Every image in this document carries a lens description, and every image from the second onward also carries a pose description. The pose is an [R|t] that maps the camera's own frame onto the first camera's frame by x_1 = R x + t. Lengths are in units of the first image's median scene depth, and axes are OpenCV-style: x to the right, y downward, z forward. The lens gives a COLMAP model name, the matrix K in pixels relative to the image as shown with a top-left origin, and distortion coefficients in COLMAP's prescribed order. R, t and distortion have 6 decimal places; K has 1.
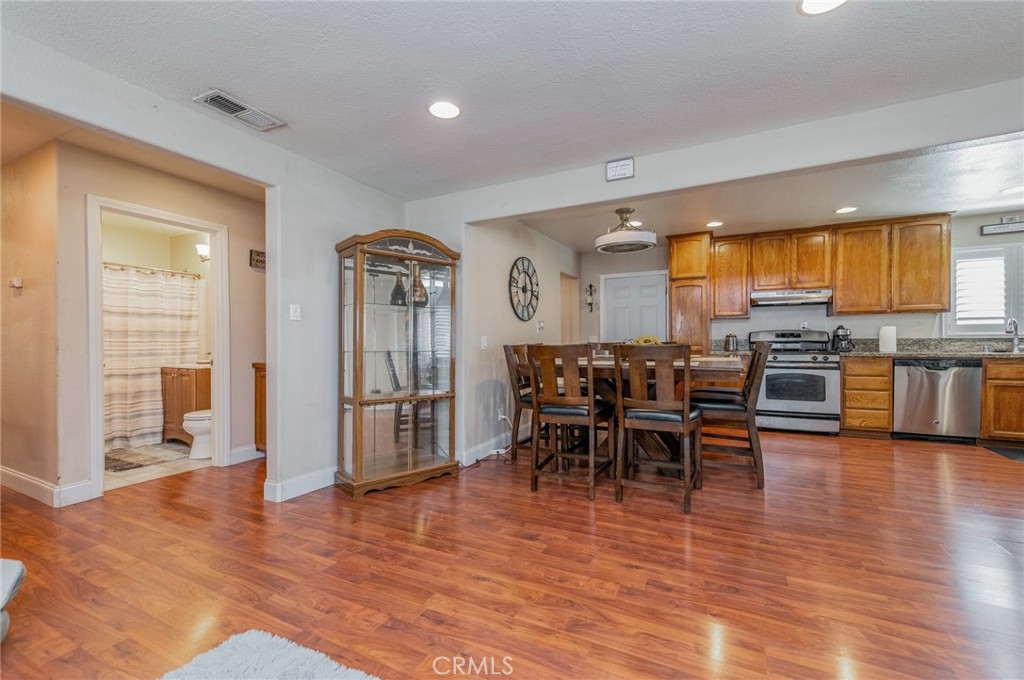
lens RADIAL K [[406.3, 0, 486.2], [0, 406.3, 345.0], [0, 0, 1]] dist [0.011671, -0.000575]
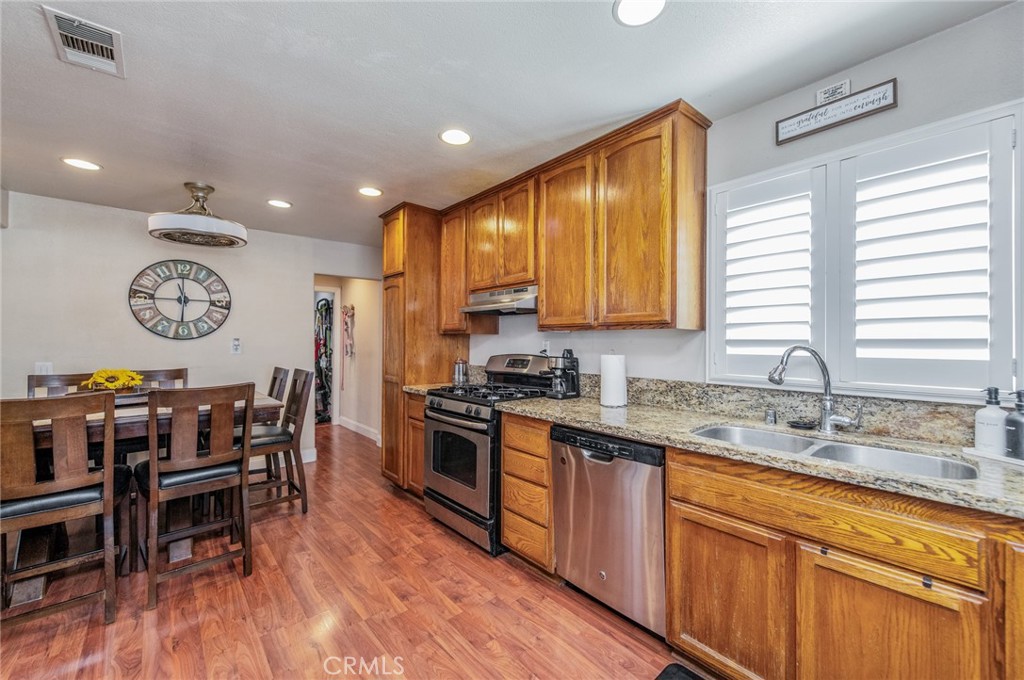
lens RADIAL K [[406.3, 0, 510.7], [0, 406.3, 340.3], [0, 0, 1]] dist [0.011671, -0.000575]
pose [[0.937009, 0.000055, -0.349306, 1.578217], [-0.003532, 0.999950, -0.009316, -0.088197], [0.349288, 0.009963, 0.936962, 0.746024]]
